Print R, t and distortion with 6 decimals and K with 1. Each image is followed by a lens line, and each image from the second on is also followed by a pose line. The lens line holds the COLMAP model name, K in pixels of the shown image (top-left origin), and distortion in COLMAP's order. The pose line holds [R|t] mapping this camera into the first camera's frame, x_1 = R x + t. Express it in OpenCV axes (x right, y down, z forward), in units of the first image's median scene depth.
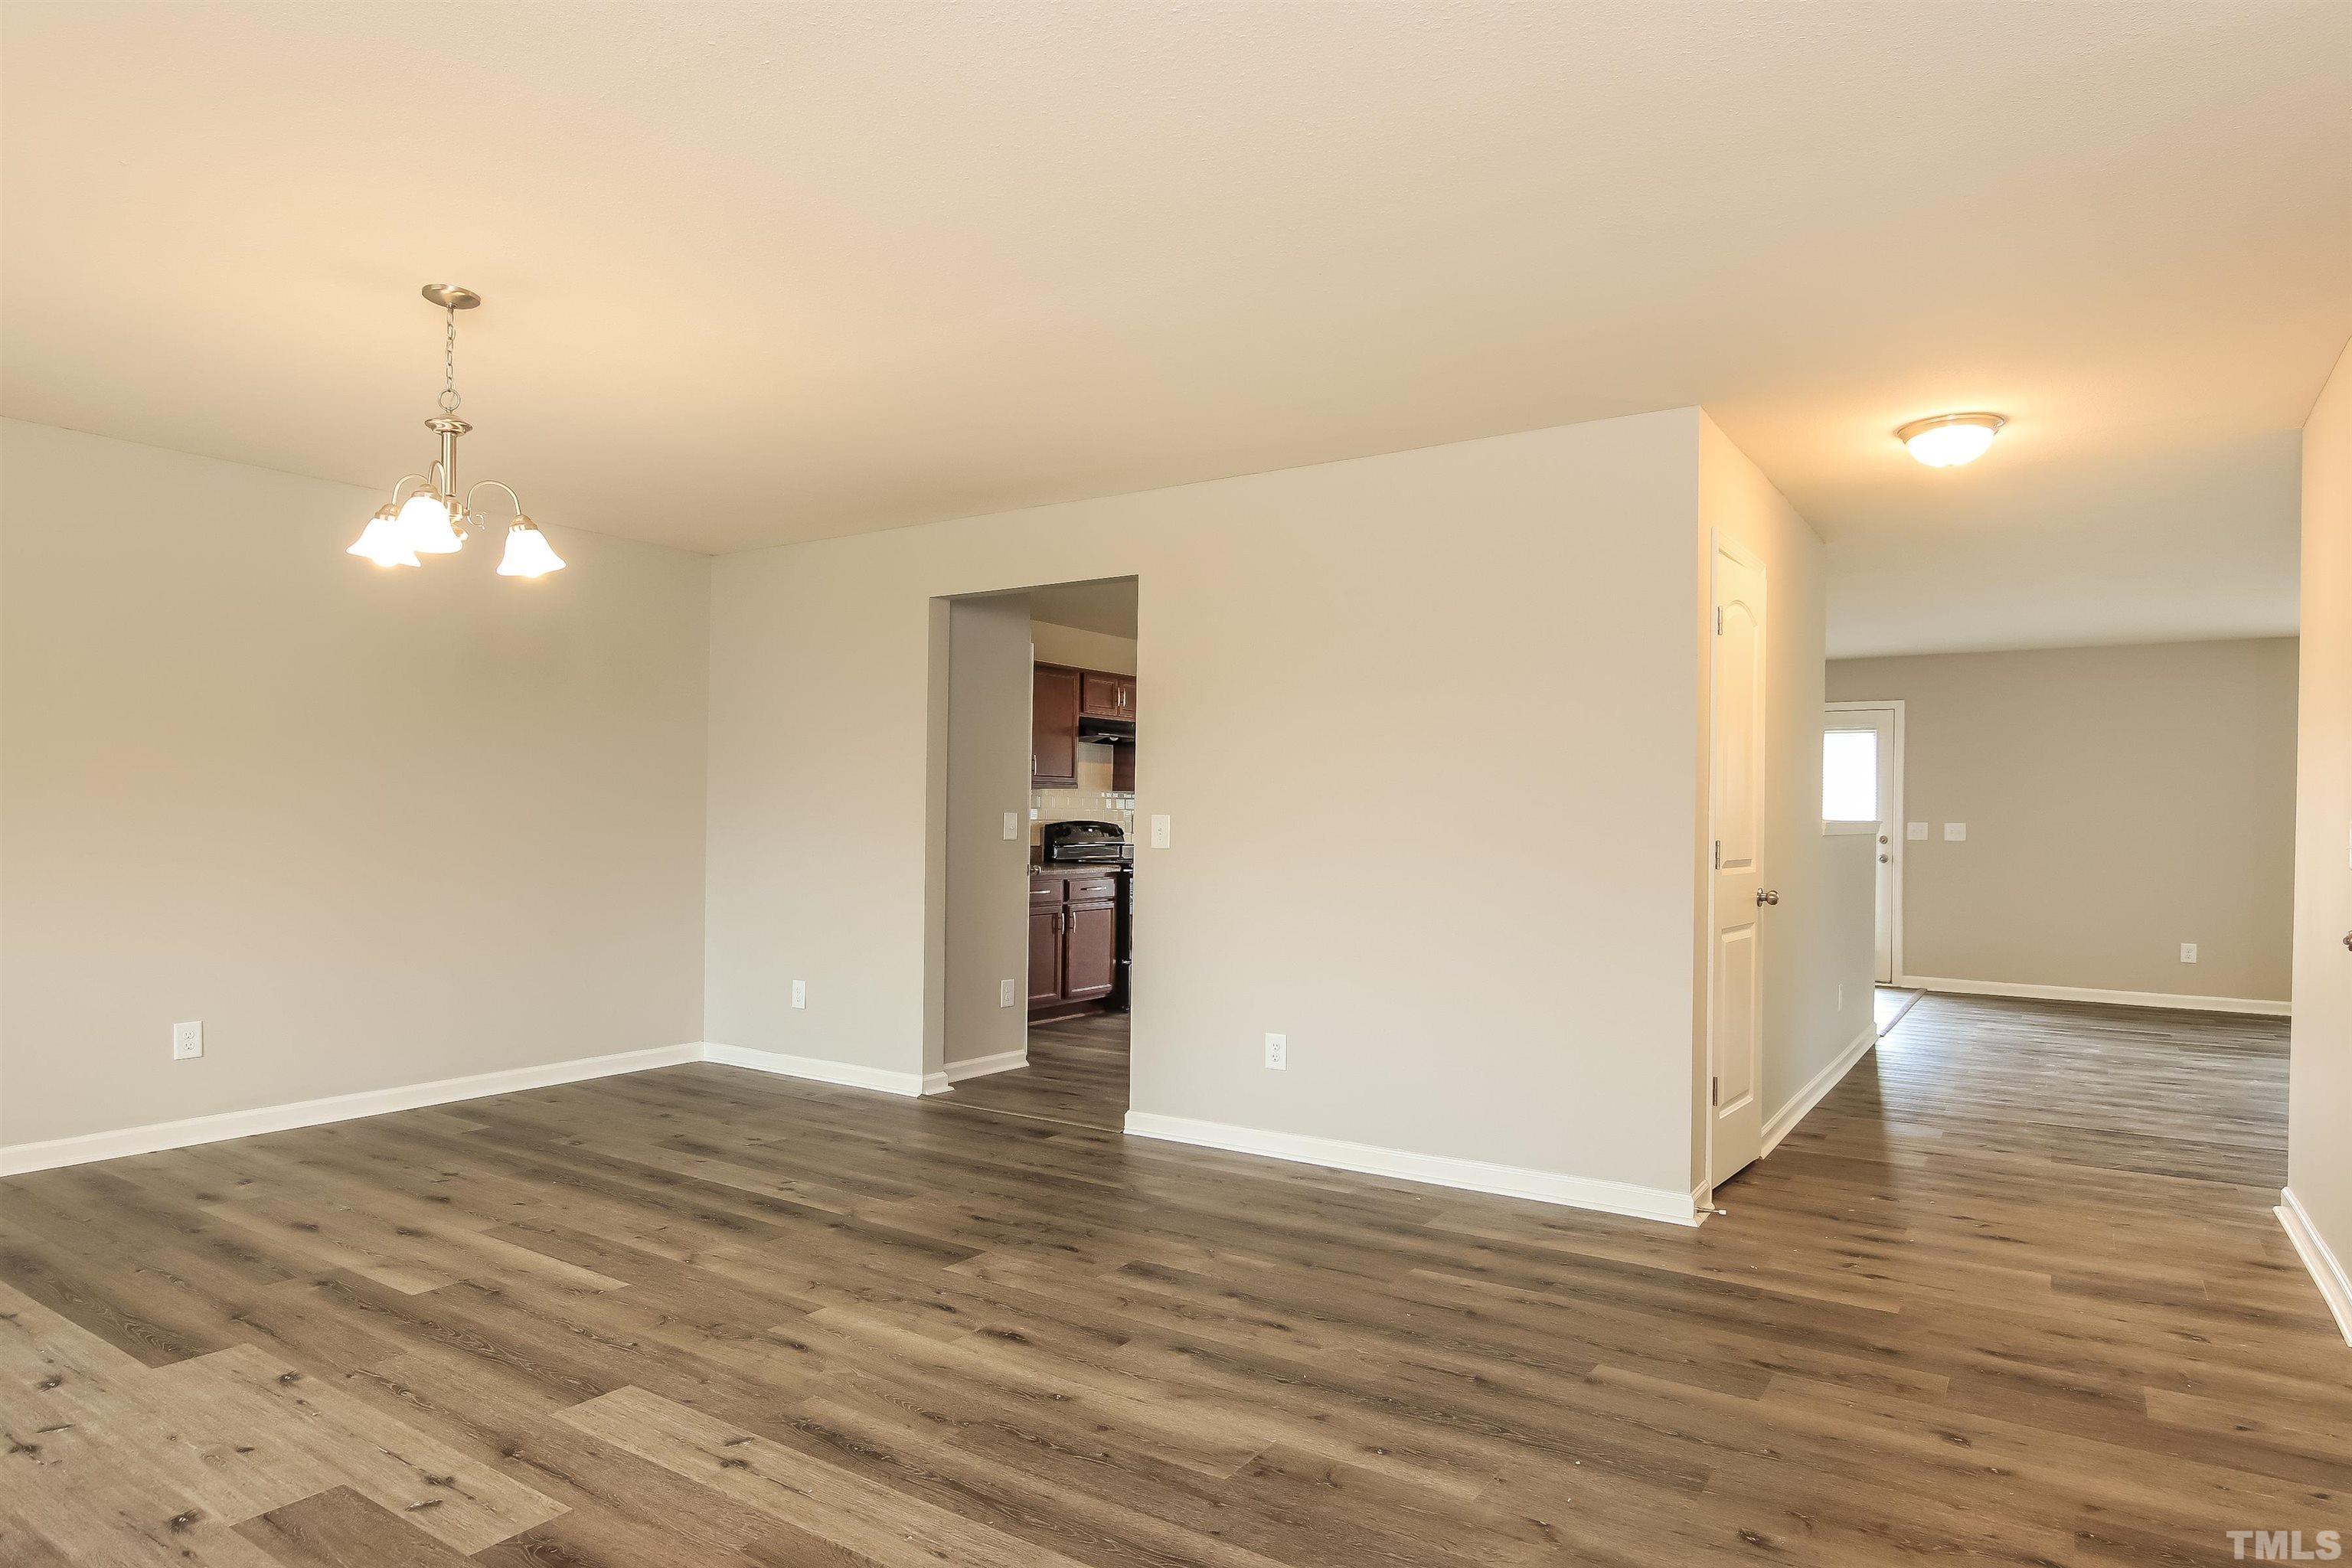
lens RADIAL K [[1377.2, 0, 1165.4], [0, 1377.2, 813.3], [0, 0, 1]] dist [-0.011518, 0.003712]
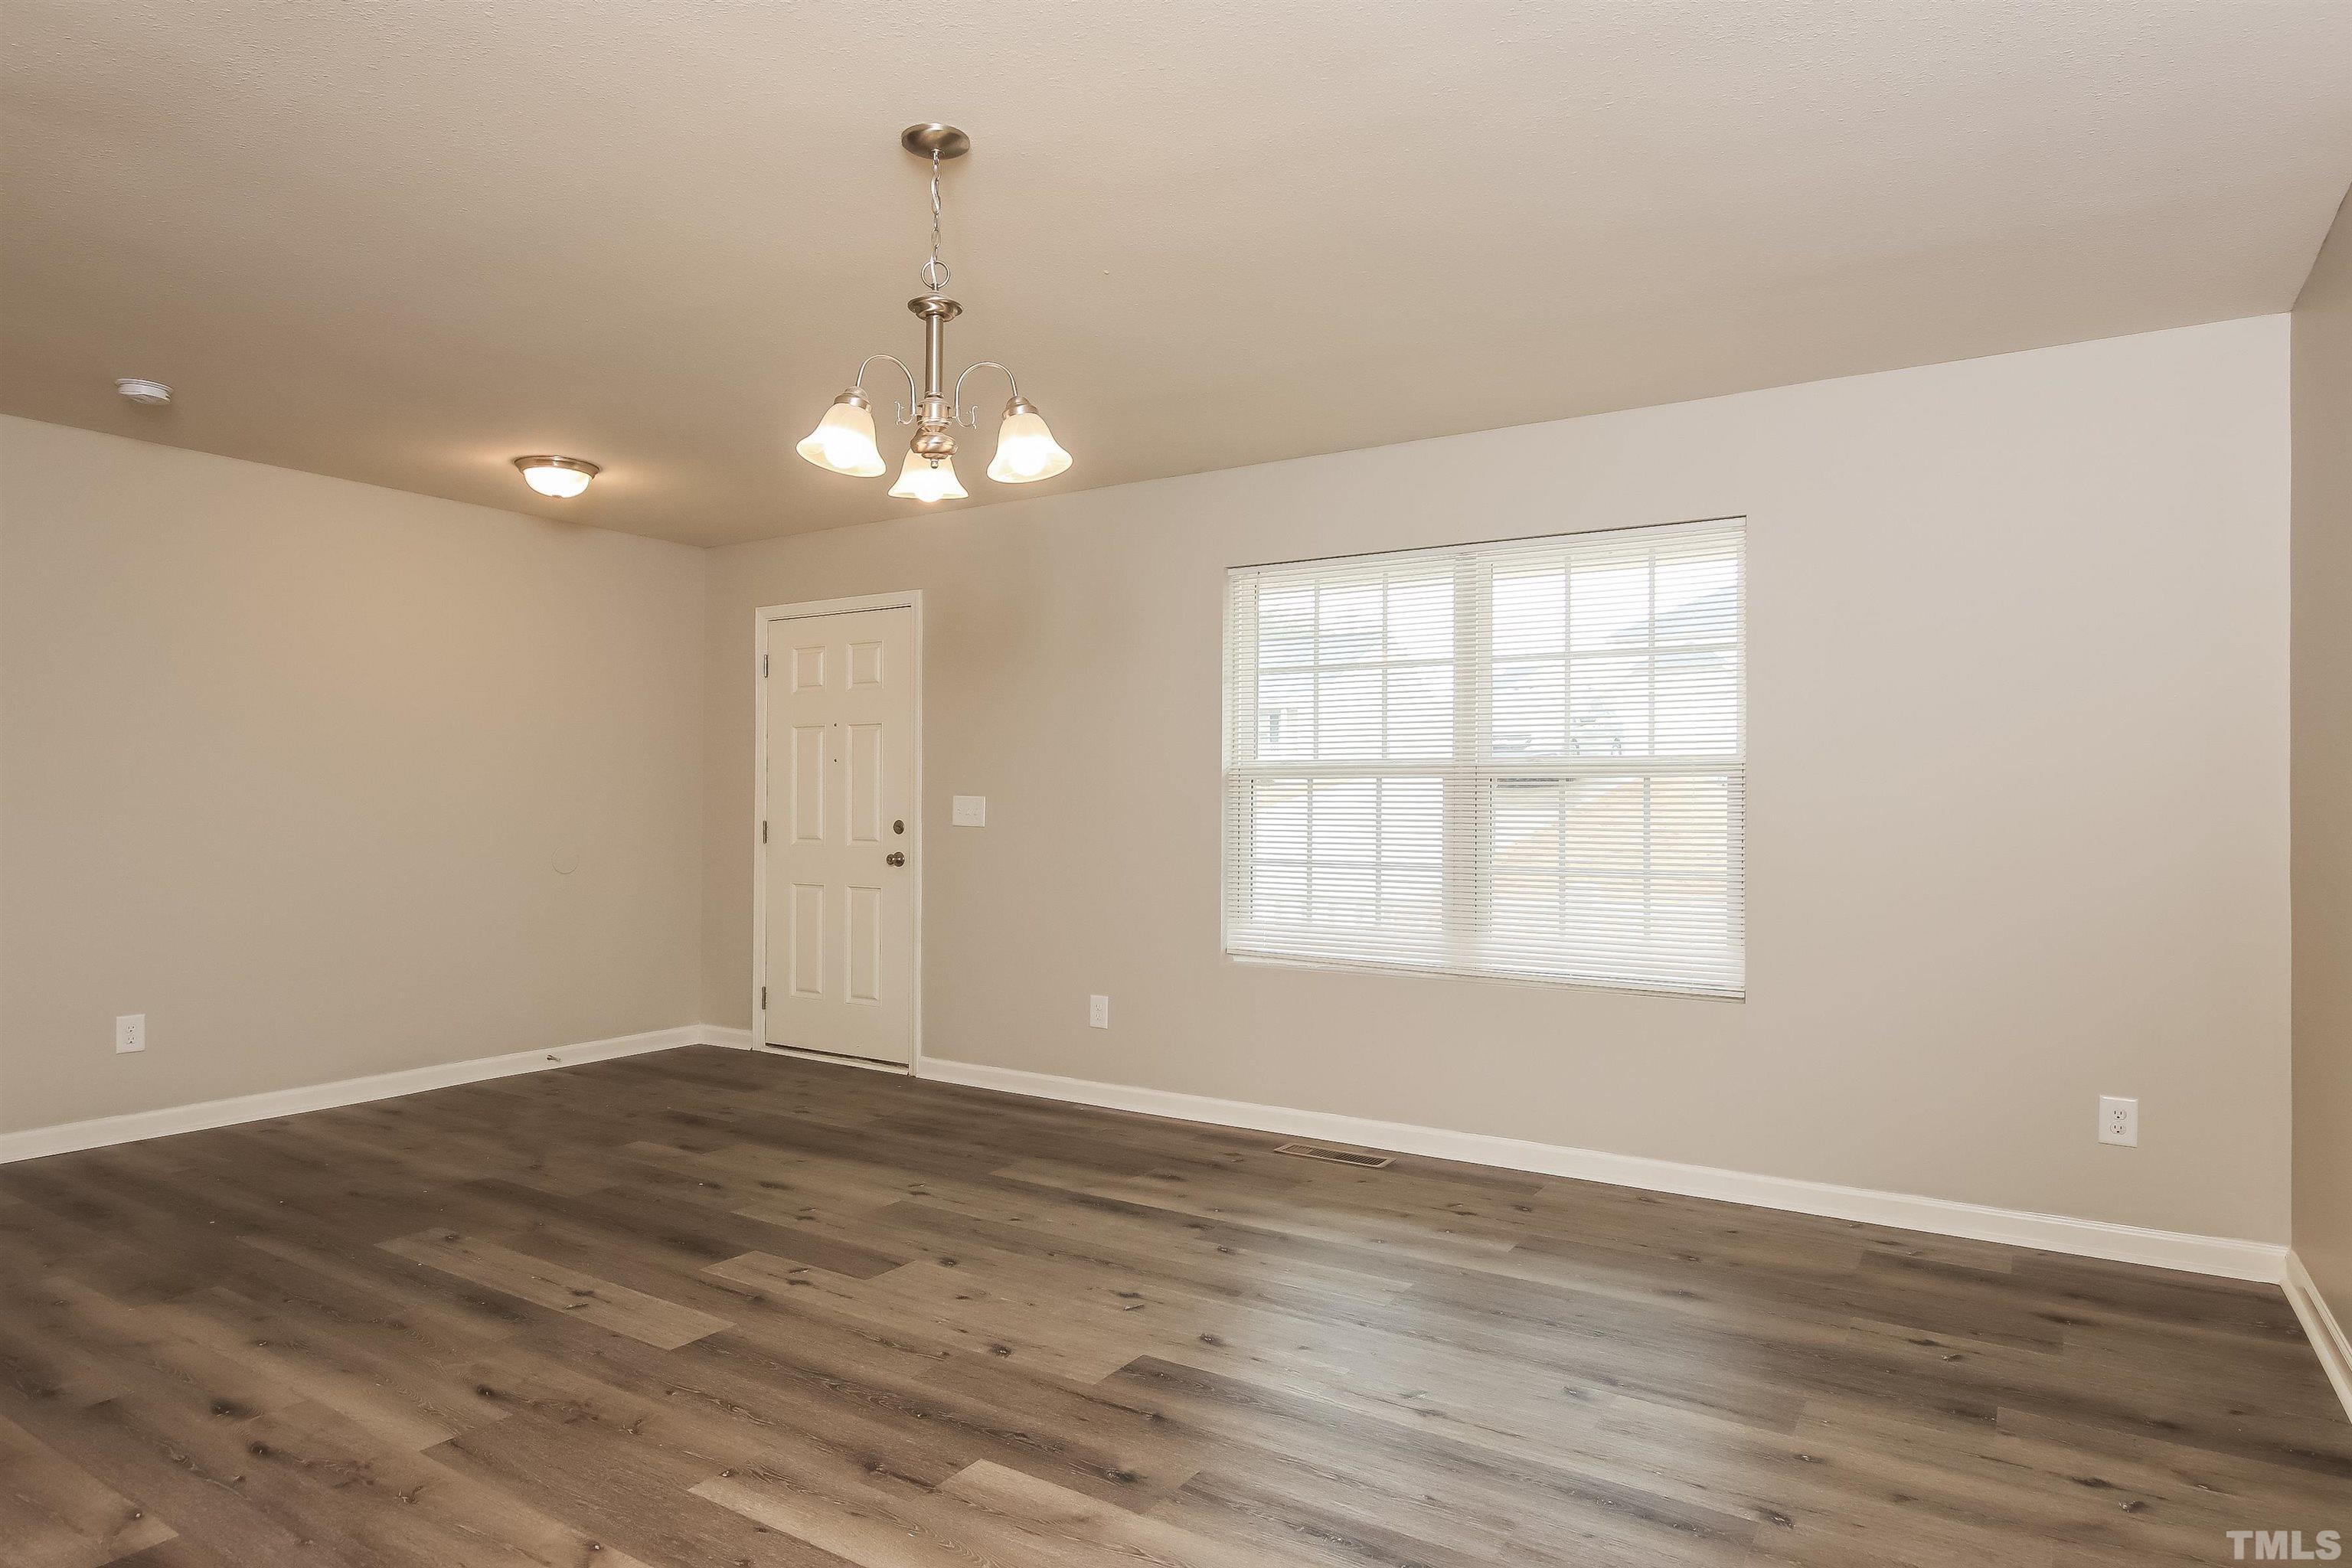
lens RADIAL K [[1377.2, 0, 1165.4], [0, 1377.2, 813.3], [0, 0, 1]] dist [-0.011518, 0.003712]
pose [[-0.999682, -0.017864, -0.017771, -0.710574], [-0.017922, 0.999835, 0.003066, -0.000195], [0.017713, 0.003383, -0.999837, 1.963991]]
